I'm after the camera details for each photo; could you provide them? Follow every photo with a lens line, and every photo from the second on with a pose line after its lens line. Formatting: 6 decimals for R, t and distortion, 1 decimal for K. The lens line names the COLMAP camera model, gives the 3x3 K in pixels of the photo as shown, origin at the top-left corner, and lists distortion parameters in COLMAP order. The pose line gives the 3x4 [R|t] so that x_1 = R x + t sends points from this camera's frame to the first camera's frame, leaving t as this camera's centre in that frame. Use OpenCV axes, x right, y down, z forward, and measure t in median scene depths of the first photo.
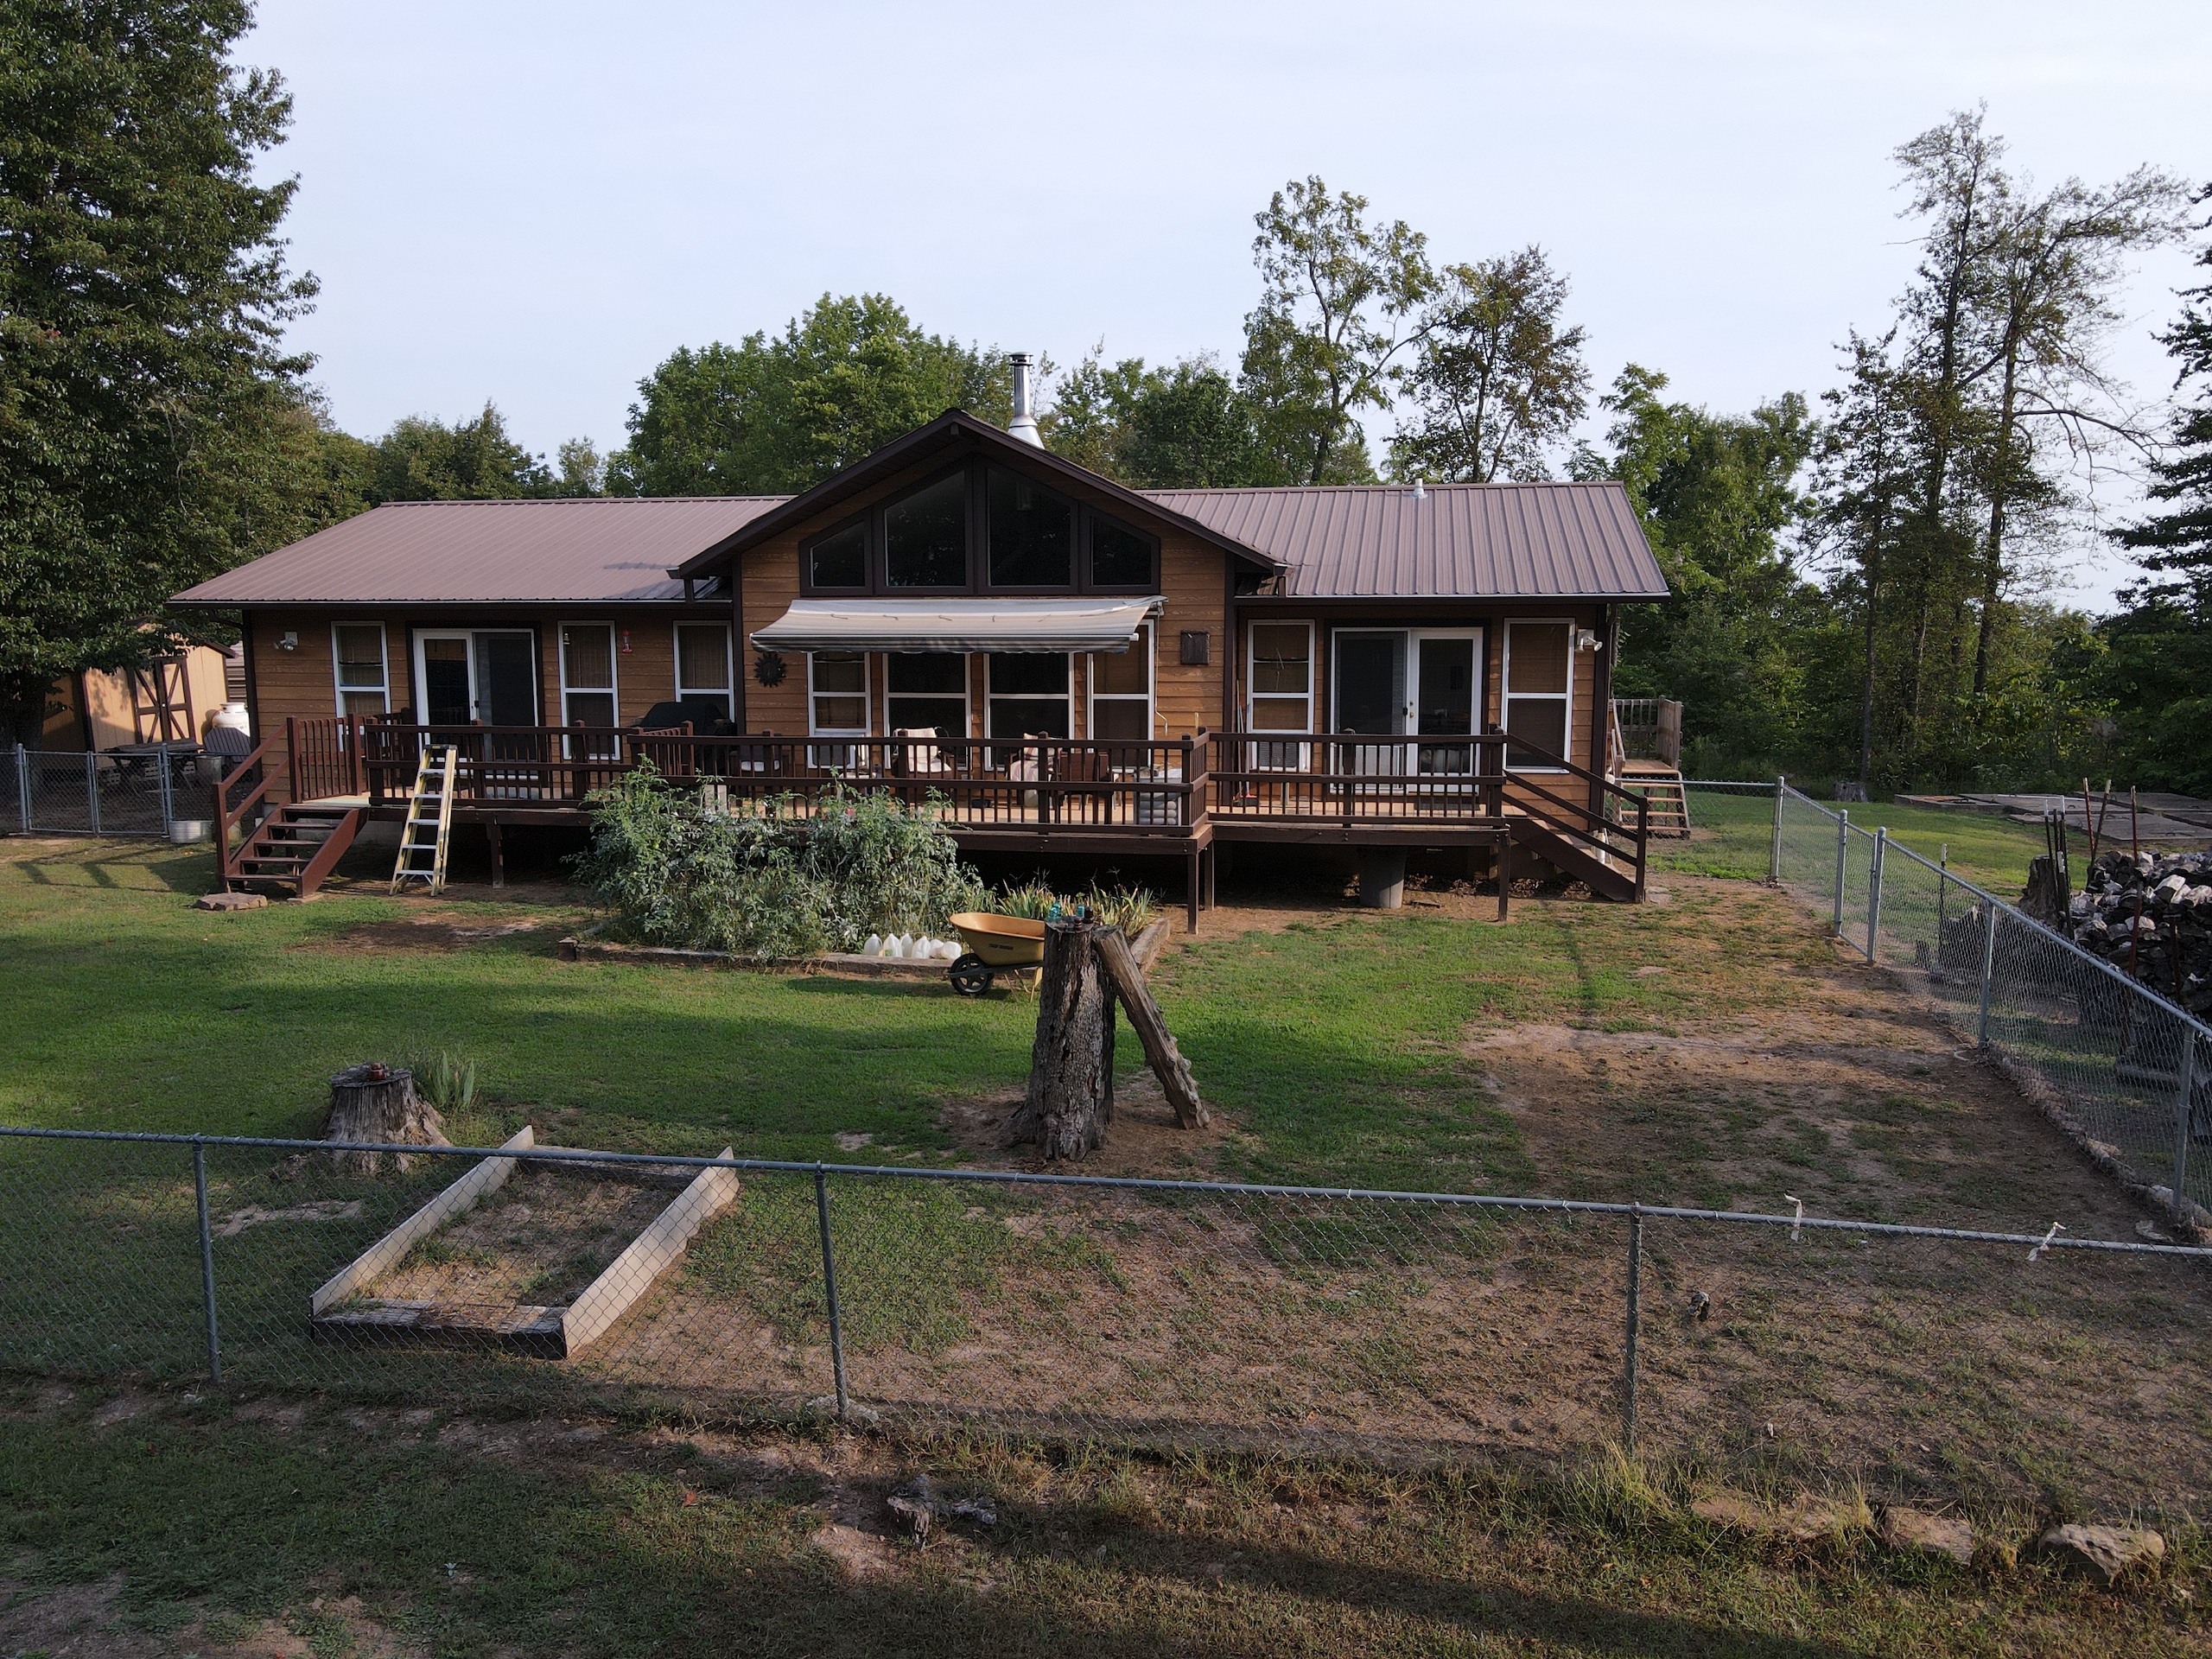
lens RADIAL K [[1648.3, 0, 1098.0], [0, 1648.3, 845.6], [0, 0, 1]] dist [-0.014642, 0.065007]
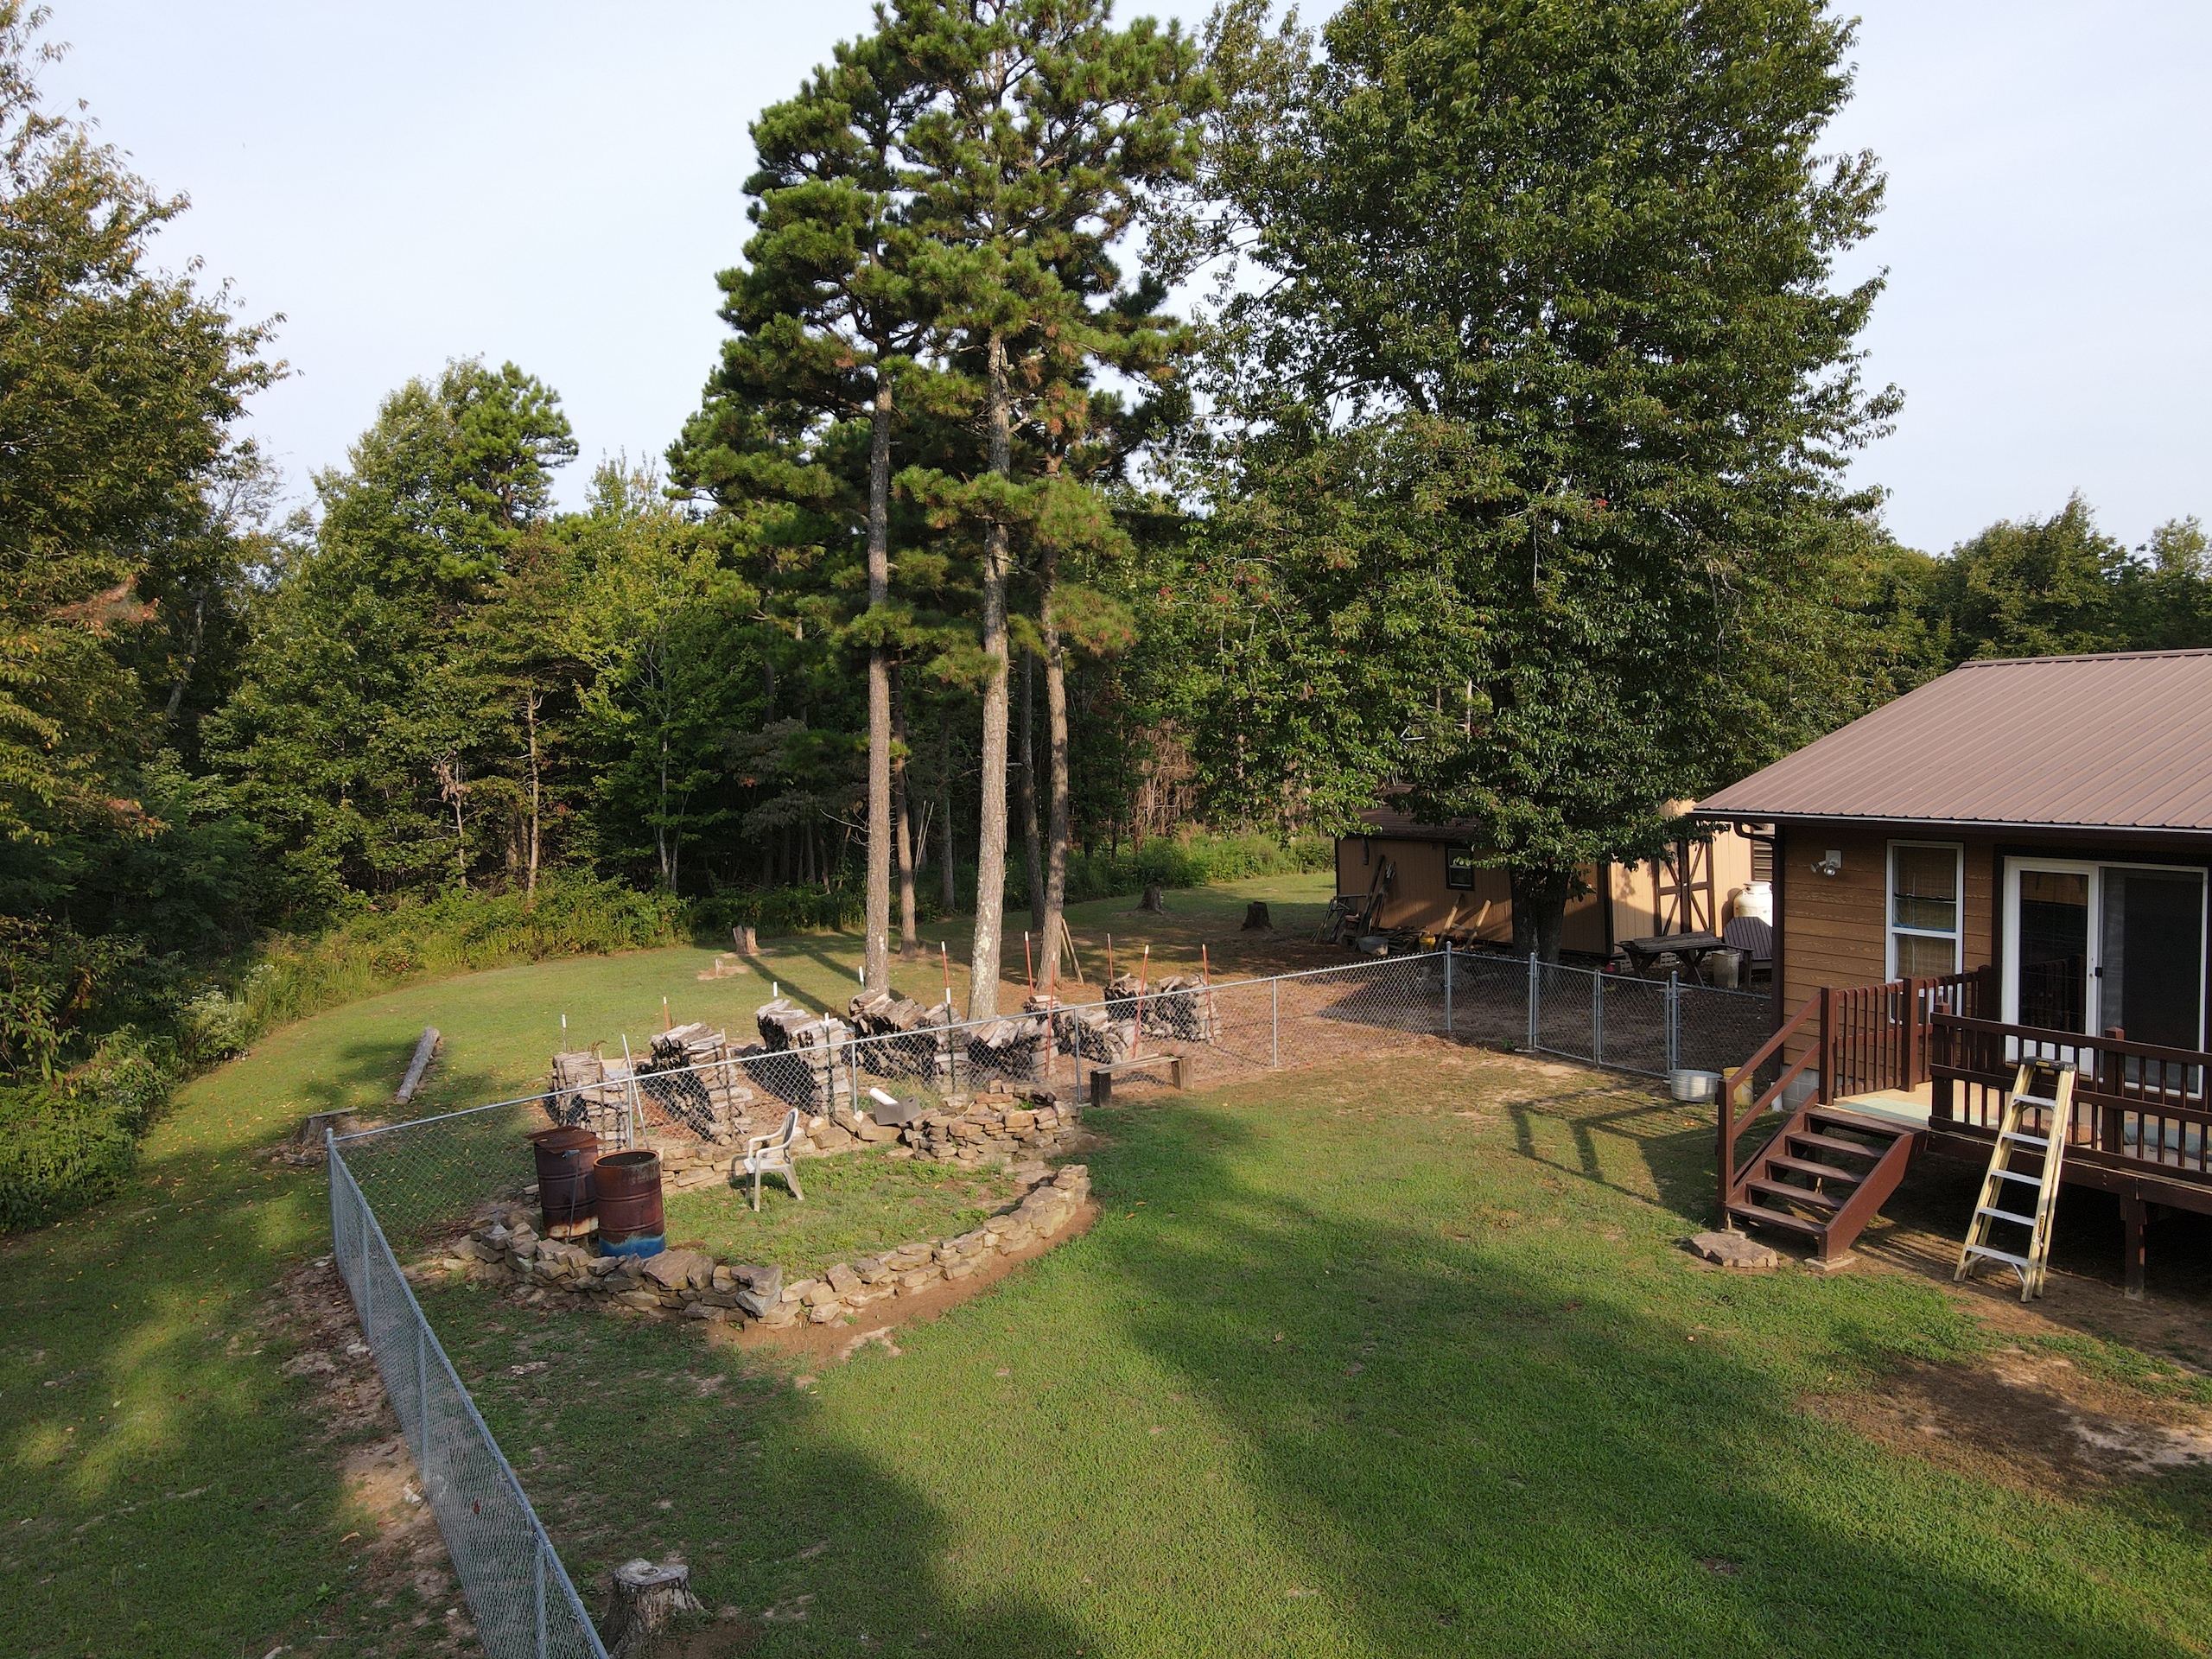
lens RADIAL K [[1618.0, 0, 1104.2], [0, 1618.0, 835.7], [0, 0, 1]] dist [0.035518, -0.027899]
pose [[0.647740, 0.035568, -0.761031, -0.114272], [-0.082689, 0.996291, -0.023816, -0.078572], [0.757361, 0.078355, 0.648278, 0.215994]]
